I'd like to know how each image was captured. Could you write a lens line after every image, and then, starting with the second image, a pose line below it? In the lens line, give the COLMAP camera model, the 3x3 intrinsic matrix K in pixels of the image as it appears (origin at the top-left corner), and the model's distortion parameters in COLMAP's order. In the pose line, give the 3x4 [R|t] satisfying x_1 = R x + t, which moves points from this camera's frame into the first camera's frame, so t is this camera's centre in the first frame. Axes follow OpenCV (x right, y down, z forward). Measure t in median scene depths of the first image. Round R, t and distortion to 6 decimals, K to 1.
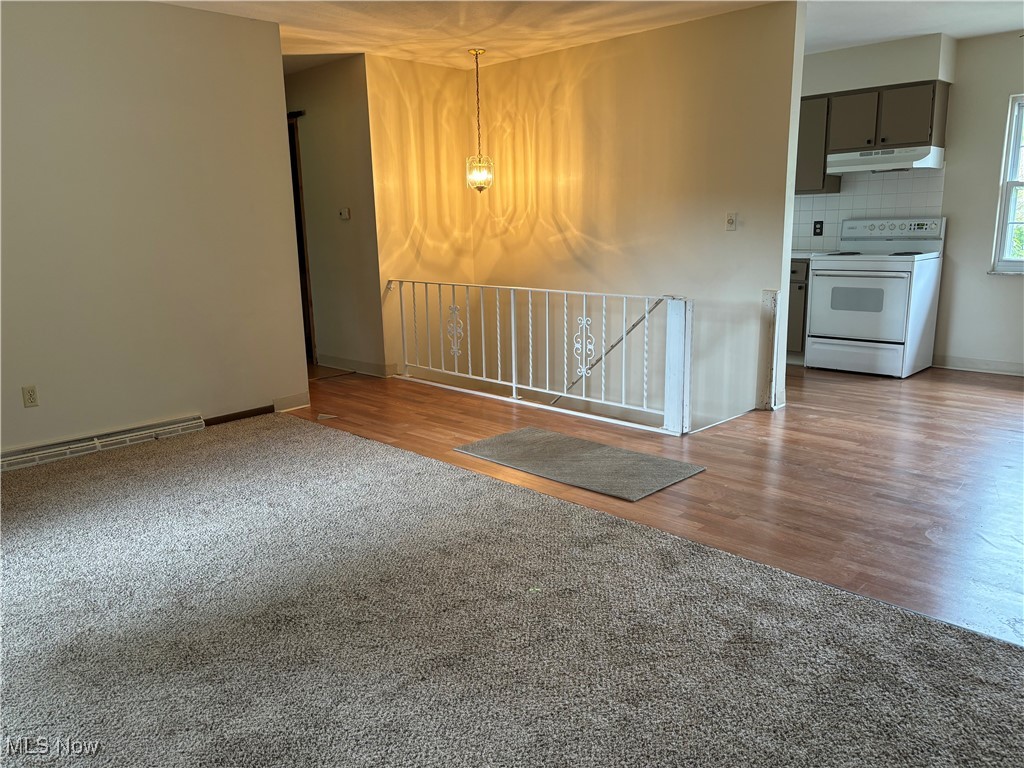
lens RADIAL K [[770.9, 0, 514.3], [0, 770.9, 363.4], [0, 0, 1]] dist [0.085952, -0.113011]
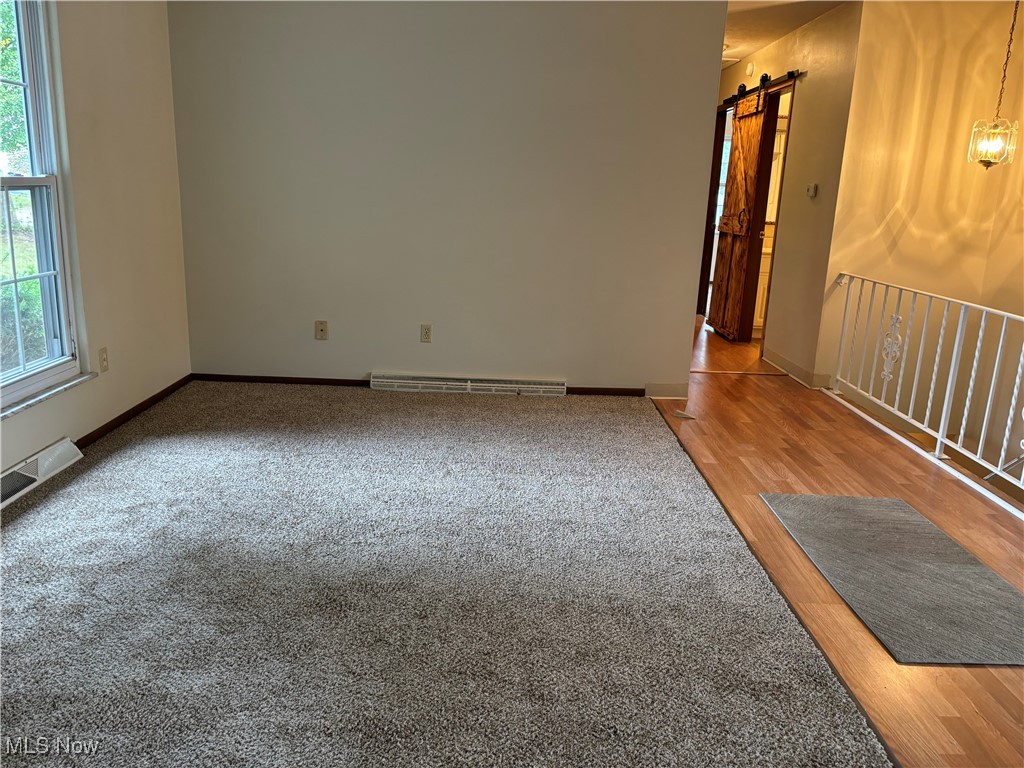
lens RADIAL K [[770.9, 0, 514.3], [0, 770.9, 363.4], [0, 0, 1]] dist [0.085952, -0.113011]
pose [[0.703064, 0.203250, -0.681462, 0.226601], [-0.181041, 0.977868, 0.104874, -0.049687], [0.687696, 0.049640, 0.724300, 0.218894]]
